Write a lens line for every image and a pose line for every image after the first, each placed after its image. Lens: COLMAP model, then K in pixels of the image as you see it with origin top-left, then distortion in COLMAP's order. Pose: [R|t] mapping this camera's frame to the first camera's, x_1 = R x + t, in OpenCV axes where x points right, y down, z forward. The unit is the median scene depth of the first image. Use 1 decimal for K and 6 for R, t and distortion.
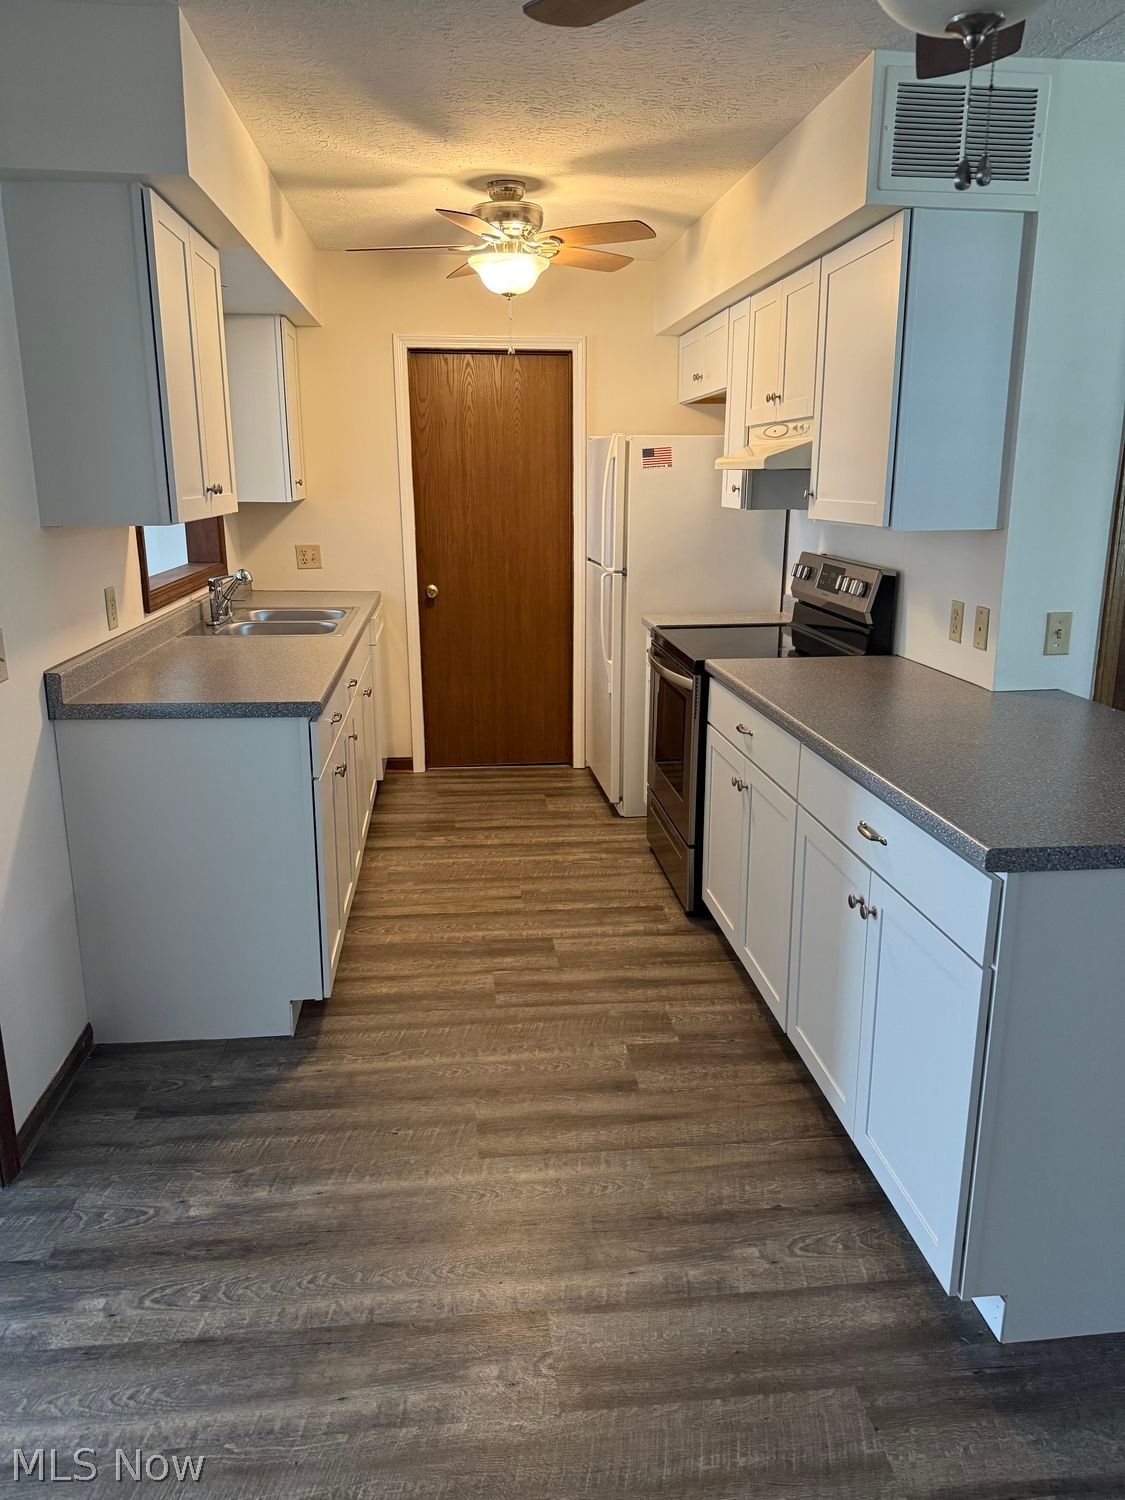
lens RADIAL K [[1065.6, 0, 566.2], [0, 1065.6, 752.6], [0, 0, 1]] dist [0.015201, -0.025239]
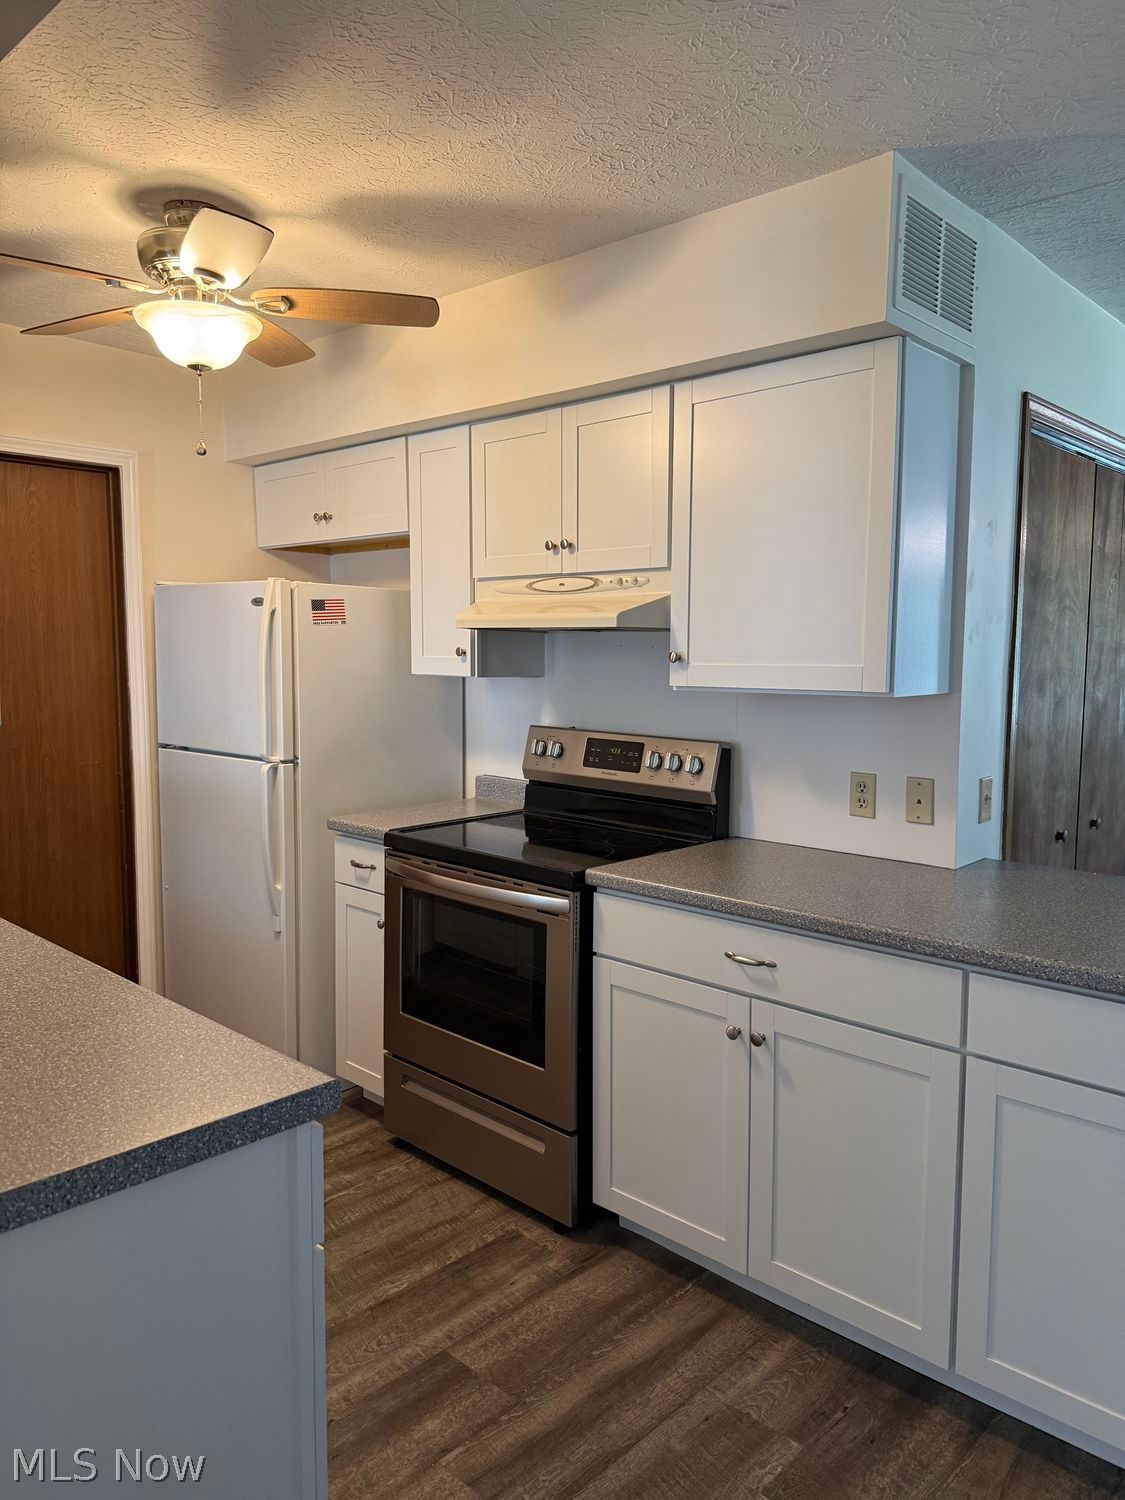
lens RADIAL K [[1065.6, 0, 563.5], [0, 1065.6, 737.6], [0, 0, 1]] dist [0.015201, -0.025239]
pose [[0.749476, -0.051153, 0.660052, -0.353206], [0.160128, 0.981414, -0.105765, -0.100046], [-0.642374, 0.184961, 0.743737, 0.423267]]
